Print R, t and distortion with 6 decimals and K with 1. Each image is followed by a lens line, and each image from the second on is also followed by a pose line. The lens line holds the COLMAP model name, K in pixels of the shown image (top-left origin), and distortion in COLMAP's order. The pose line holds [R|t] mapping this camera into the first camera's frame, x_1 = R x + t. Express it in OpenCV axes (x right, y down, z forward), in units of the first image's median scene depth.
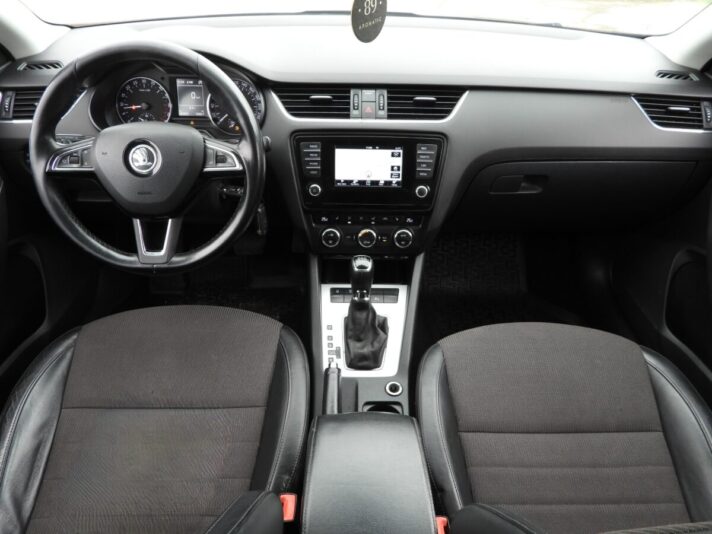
lens RADIAL K [[512.7, 0, 356.0], [0, 512.7, 267.0], [0, 0, 1]] dist [-0.007440, 0.005656]
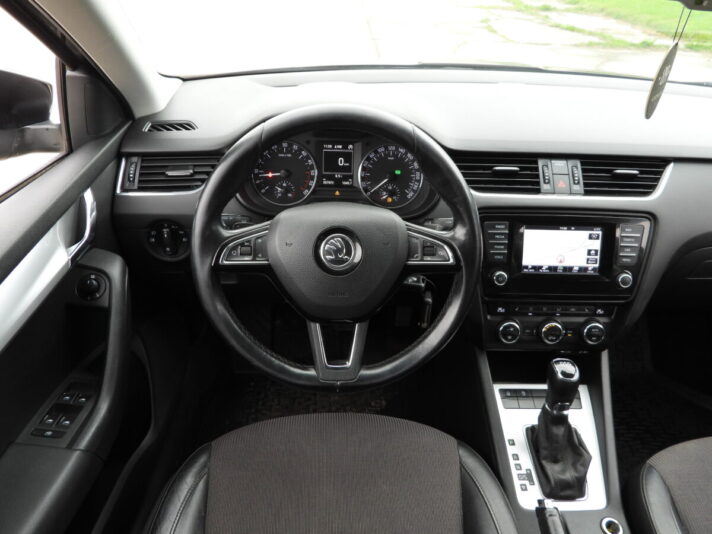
lens RADIAL K [[512.7, 0, 356.0], [0, 512.7, 267.0], [0, 0, 1]] dist [-0.007440, 0.005656]
pose [[0.999592, 0.006587, 0.027776, -0.337915], [-0.004678, 0.997658, -0.068245, -0.109992], [-0.028161, 0.068087, 0.997282, 0.173112]]
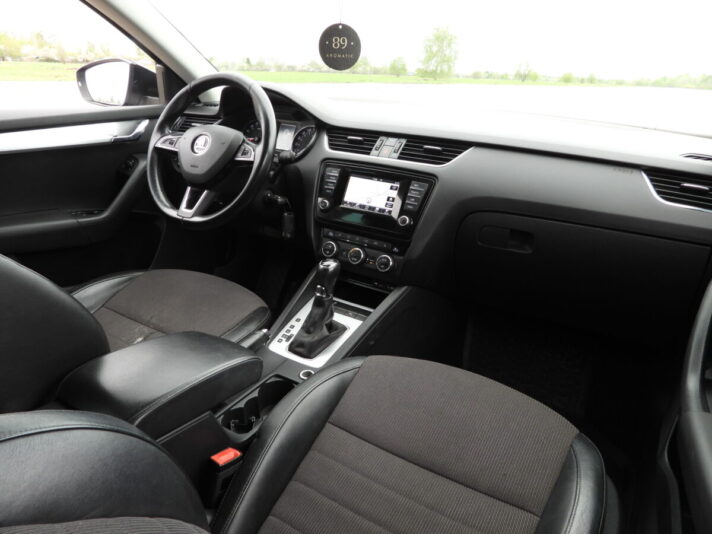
lens RADIAL K [[512.7, 0, 356.0], [0, 512.7, 267.0], [0, 0, 1]] dist [-0.007440, 0.005656]
pose [[0.846005, 0.211334, -0.489503, 0.602561], [-0.349717, 0.912956, -0.210262, 0.211092], [0.402459, 0.349070, 0.846273, 0.062081]]
